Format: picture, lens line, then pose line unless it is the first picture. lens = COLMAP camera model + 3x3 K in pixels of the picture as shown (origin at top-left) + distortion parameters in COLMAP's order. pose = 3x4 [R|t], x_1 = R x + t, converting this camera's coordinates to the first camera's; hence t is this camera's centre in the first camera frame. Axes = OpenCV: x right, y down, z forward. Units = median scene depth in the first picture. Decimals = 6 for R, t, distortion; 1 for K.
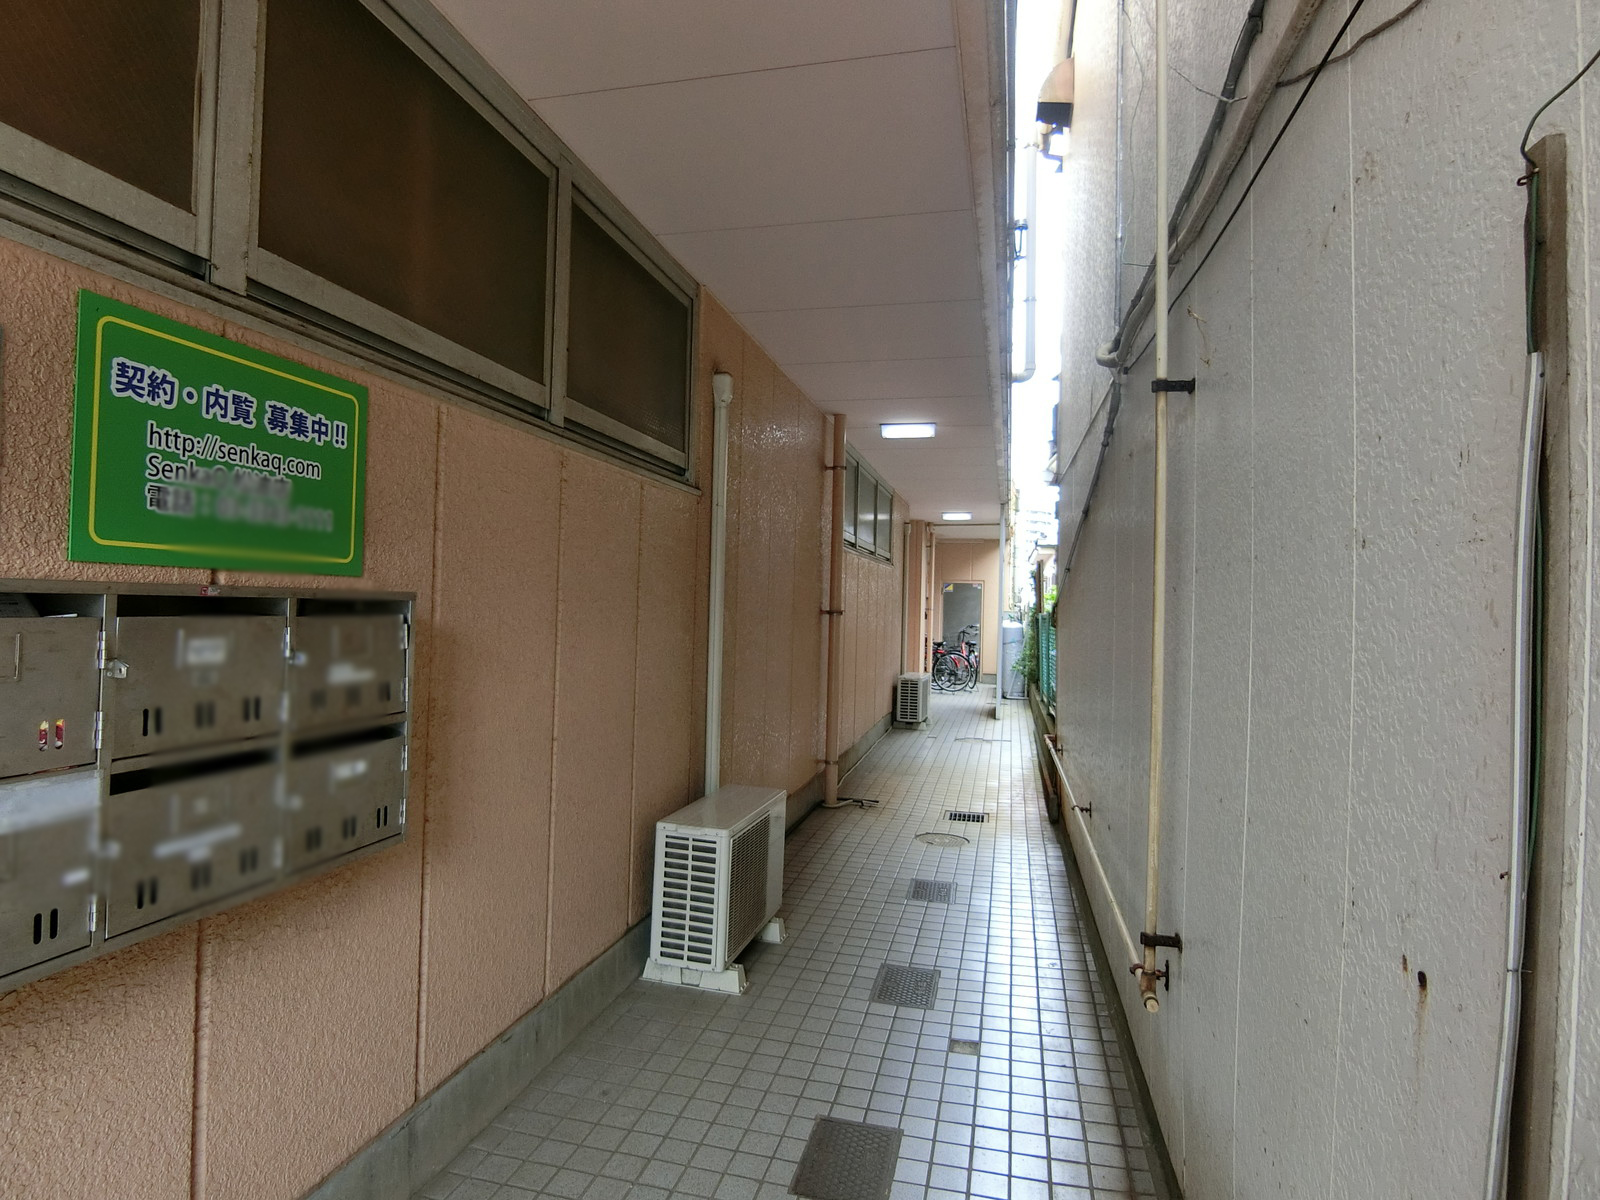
lens RADIAL K [[881.5, 0, 793.5], [0, 881.5, 601.6], [0, 0, 1]] dist [-0.004772, -0.002347]
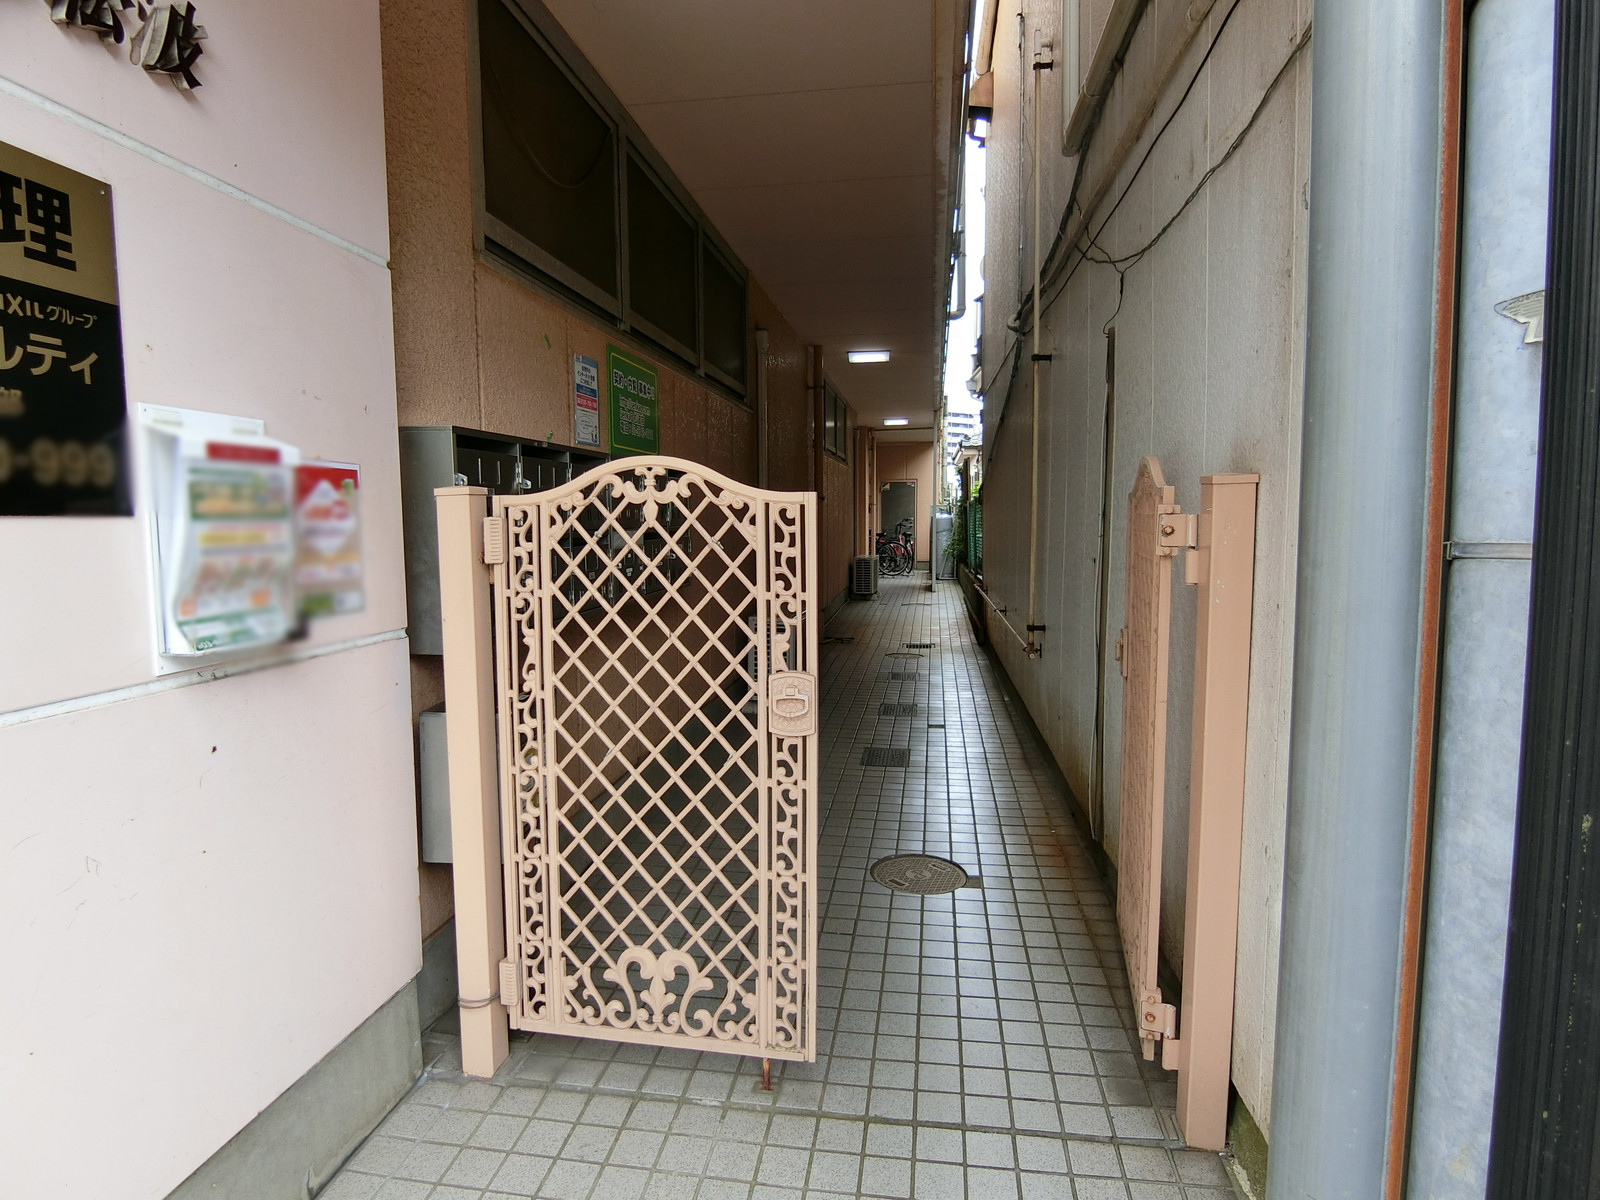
lens RADIAL K [[881.5, 0, 793.5], [0, 881.5, 601.6], [0, 0, 1]] dist [-0.004772, -0.002347]
pose [[0.995969, -0.037911, 0.081296, -0.082690], [0.029380, 0.994178, 0.103672, 0.022216], [-0.084753, -0.100866, 0.991284, -0.259438]]
